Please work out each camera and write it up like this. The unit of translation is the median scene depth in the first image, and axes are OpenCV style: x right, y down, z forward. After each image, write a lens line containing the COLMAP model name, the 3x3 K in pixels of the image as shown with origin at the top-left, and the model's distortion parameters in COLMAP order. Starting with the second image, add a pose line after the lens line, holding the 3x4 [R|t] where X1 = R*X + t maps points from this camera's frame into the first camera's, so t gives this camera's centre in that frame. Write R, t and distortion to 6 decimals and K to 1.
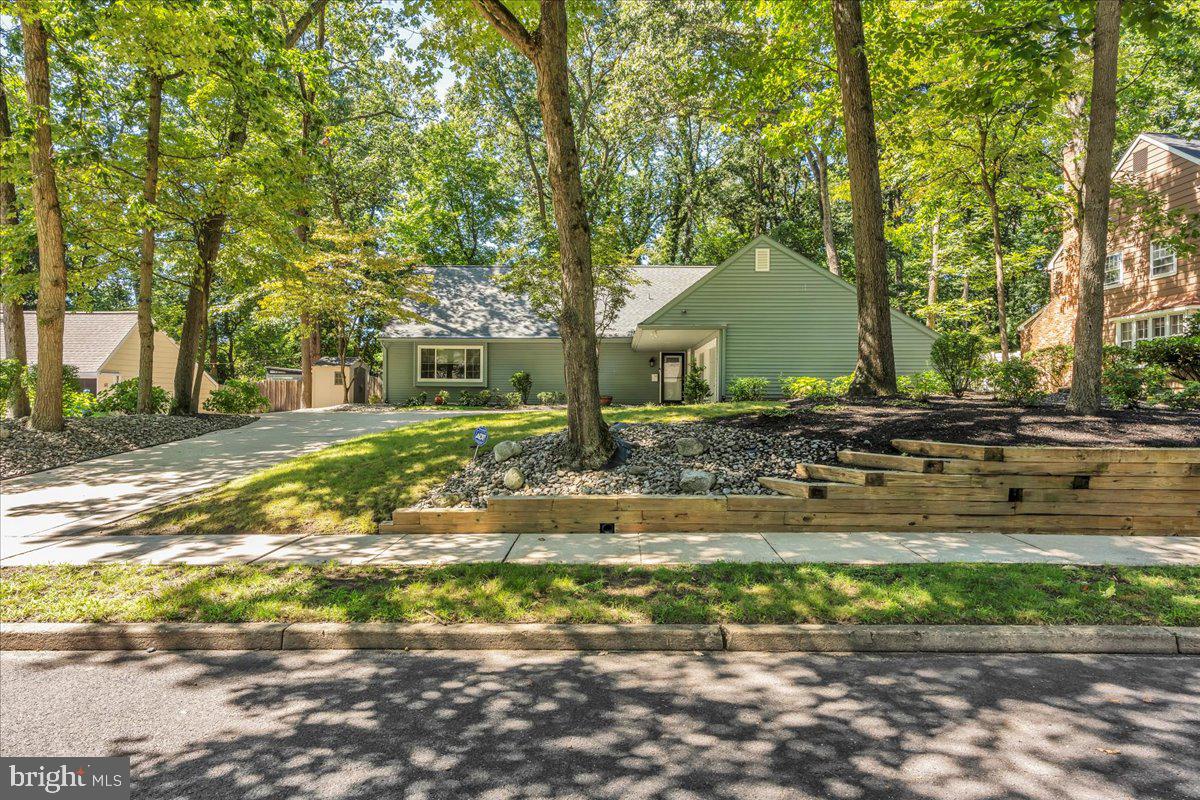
lens RADIAL K [[545.8, 0, 602.0], [0, 545.8, 392.3], [0, 0, 1]] dist [0.000206, 0.000350]
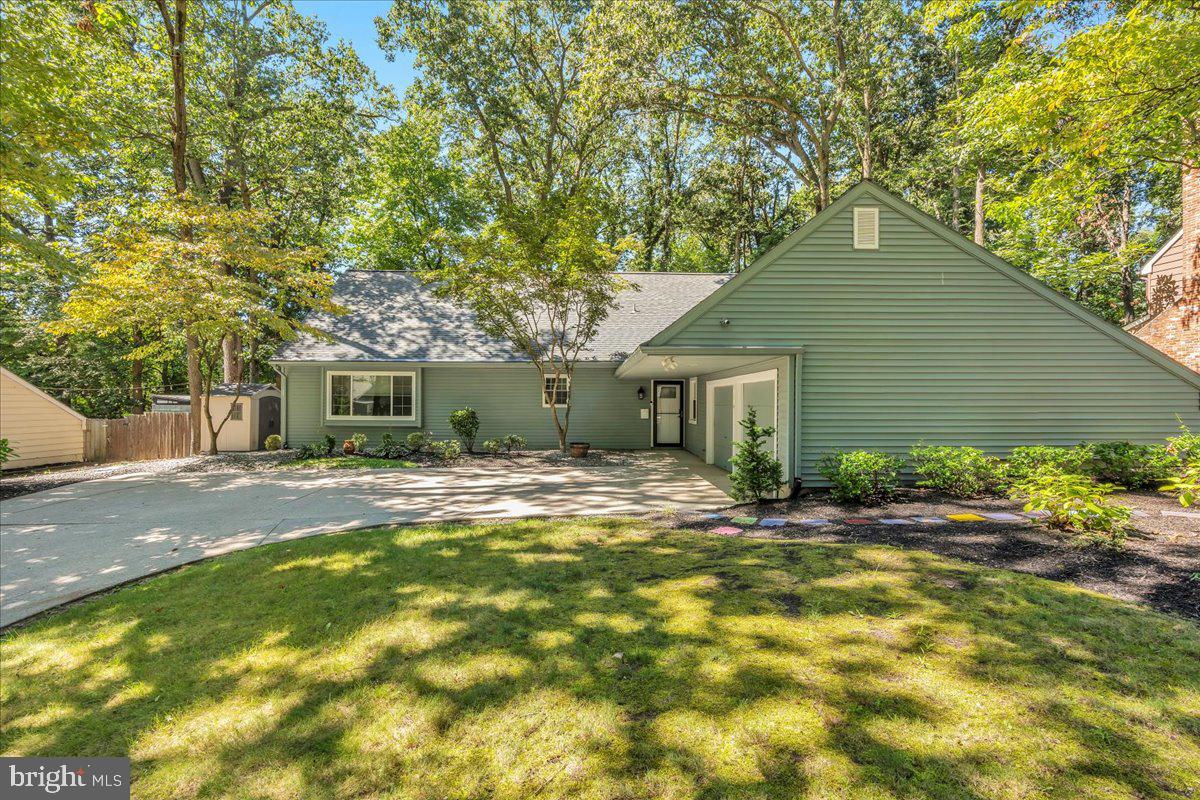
lens RADIAL K [[535.2, 0, 597.7], [0, 535.2, 408.6], [0, 0, 1]] dist [0.013378, 0.000098]
pose [[0.999194, -0.003461, 0.039996, 0.001303], [0.003472, 0.999994, -0.000222, -0.033553], [-0.039995, 0.000361, 0.999200, 0.254436]]
